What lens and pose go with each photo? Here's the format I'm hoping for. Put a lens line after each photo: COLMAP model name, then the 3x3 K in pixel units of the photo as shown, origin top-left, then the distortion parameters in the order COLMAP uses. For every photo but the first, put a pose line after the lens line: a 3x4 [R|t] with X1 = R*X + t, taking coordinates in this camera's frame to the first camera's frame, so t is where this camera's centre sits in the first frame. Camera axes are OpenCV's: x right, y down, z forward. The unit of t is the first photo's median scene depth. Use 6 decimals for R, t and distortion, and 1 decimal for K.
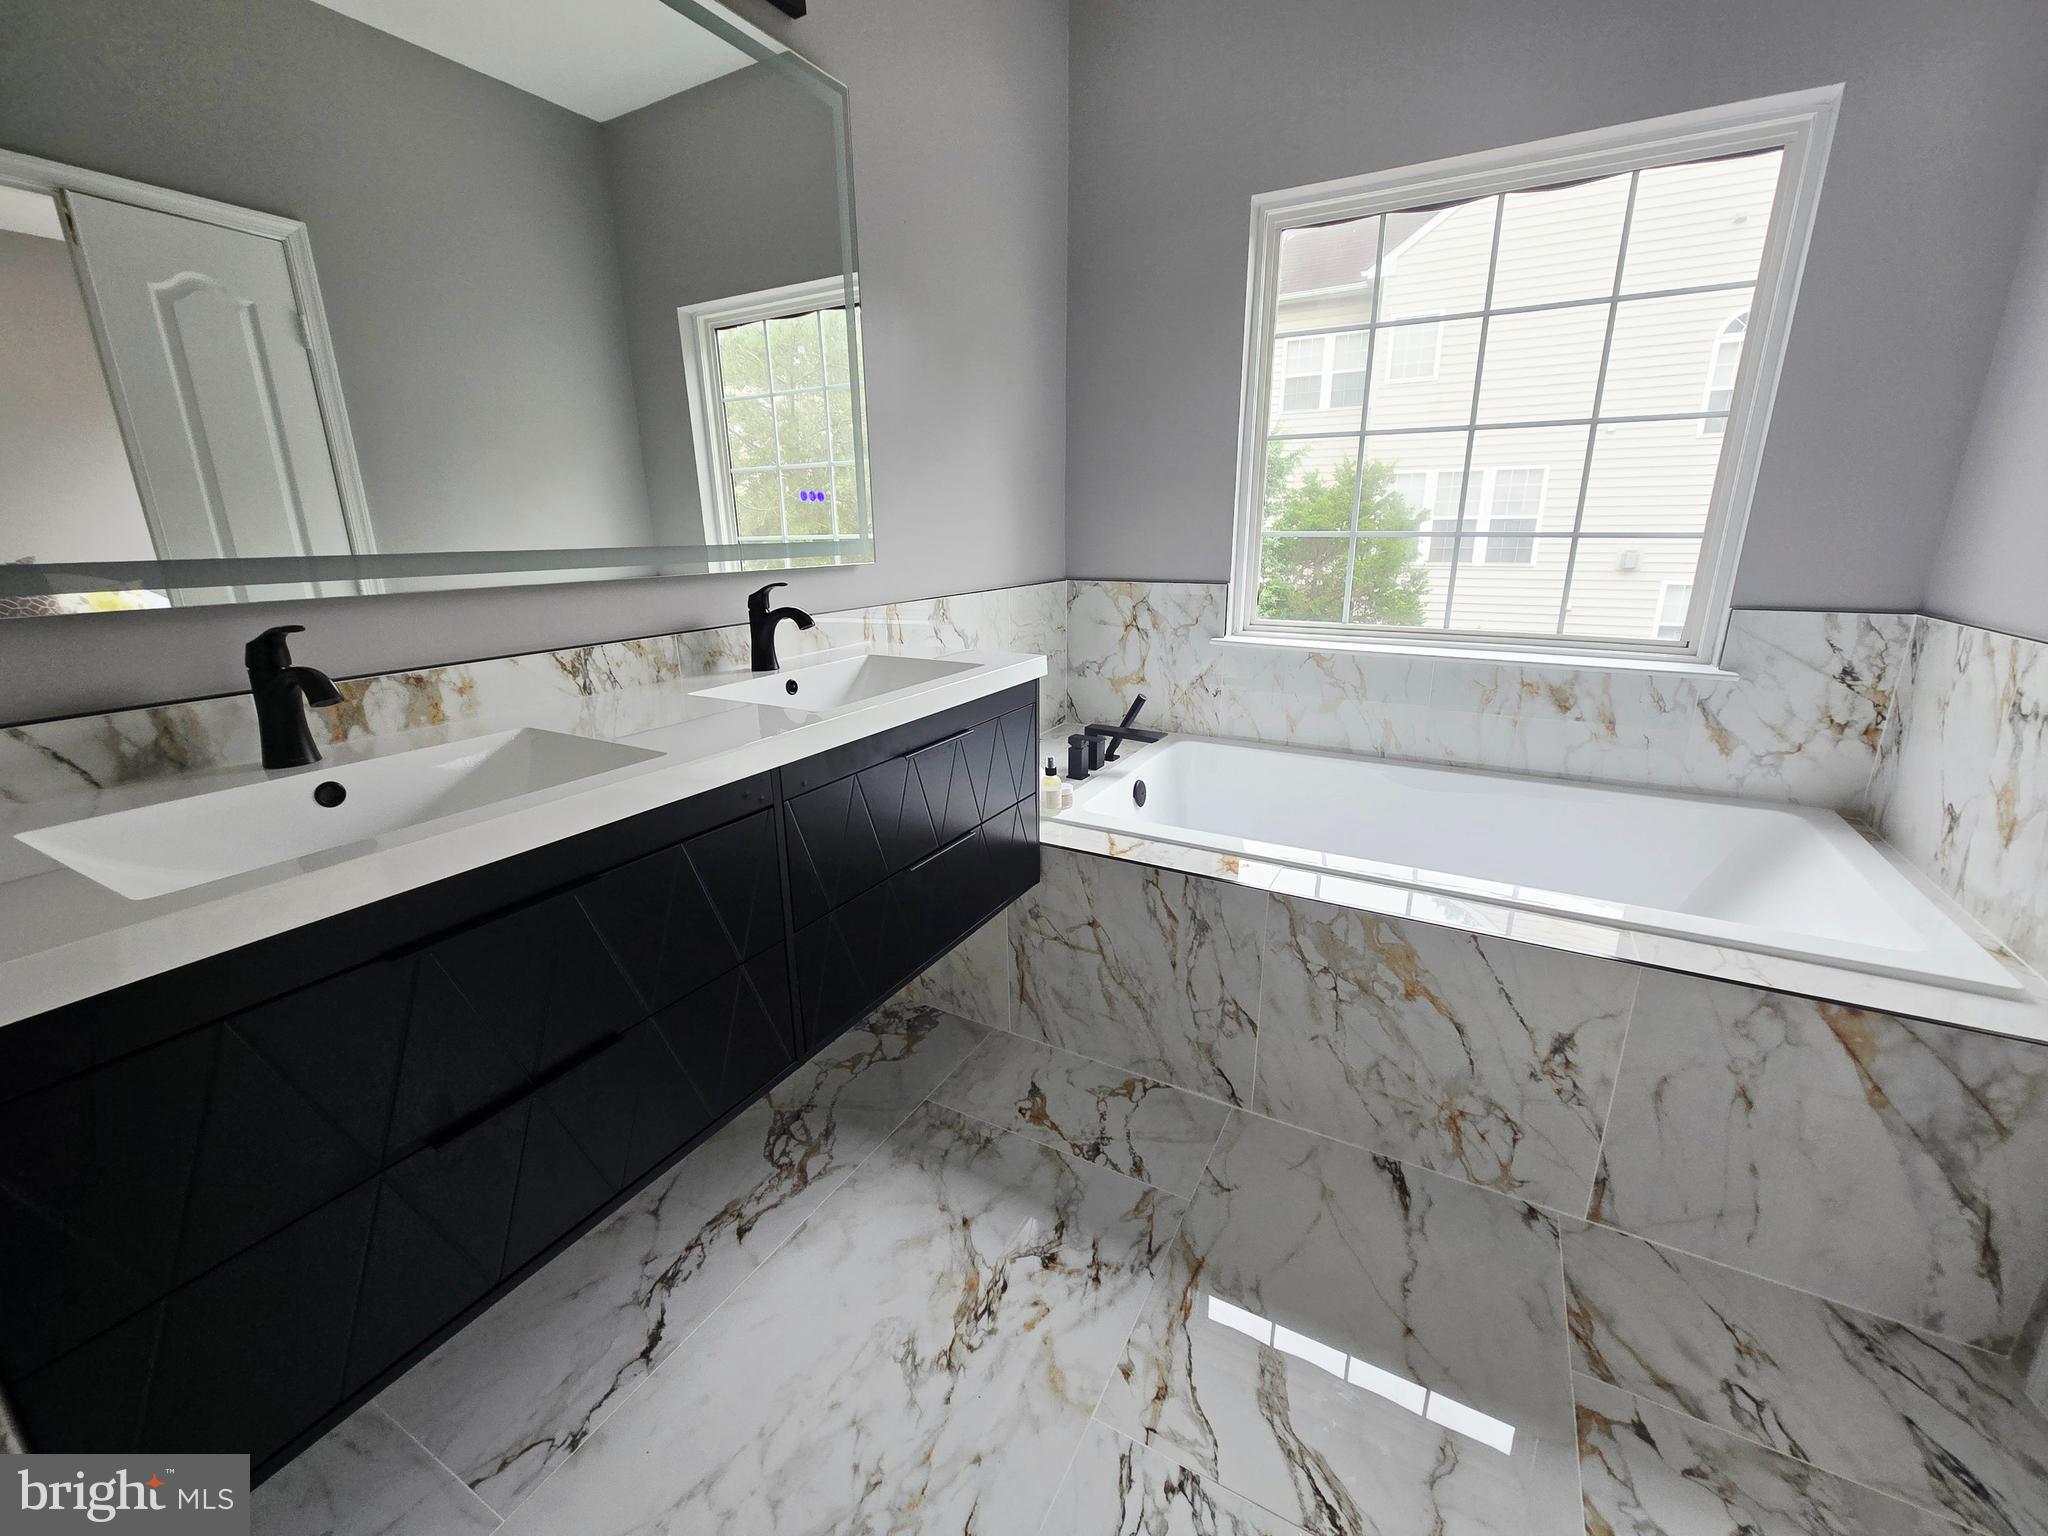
lens RADIAL K [[840.4, 0, 1030.9], [0, 840.4, 762.1], [0, 0, 1]] dist [0.001184, 0.001079]
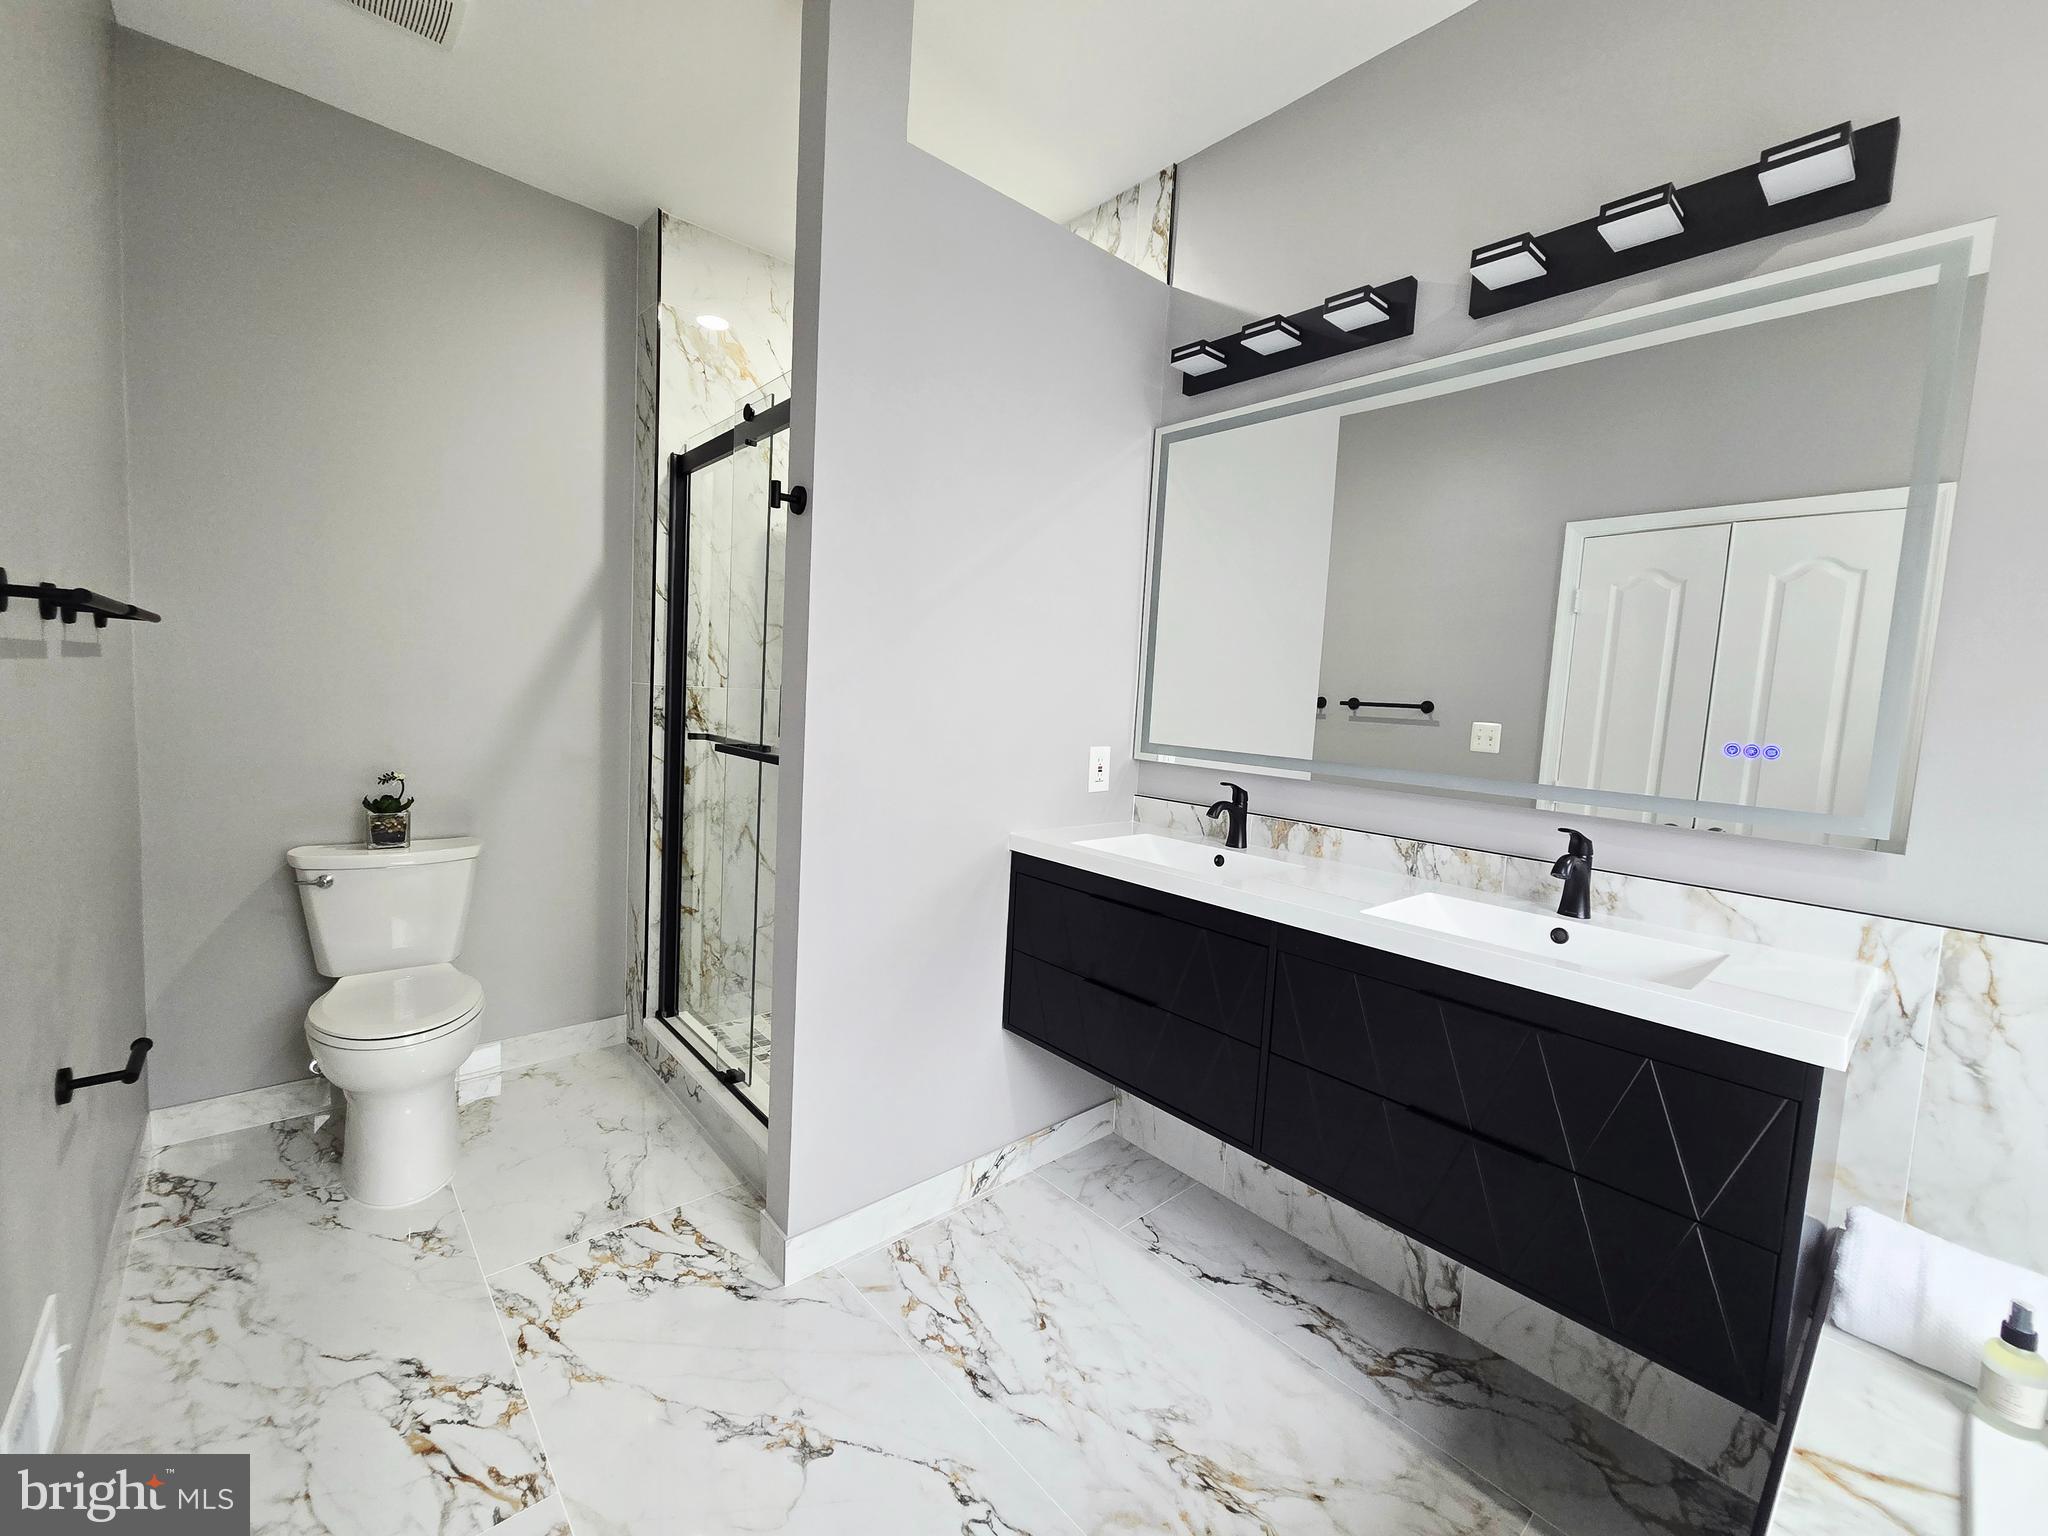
lens RADIAL K [[840.4, 0, 1030.9], [0, 840.4, 762.1], [0, 0, 1]] dist [0.001184, 0.001079]
pose [[-0.332669, 0.064199, -0.940856, 0.946072], [-0.308391, 0.935420, 0.172869, -0.299719], [0.891194, 0.347659, -0.291387, 0.799536]]
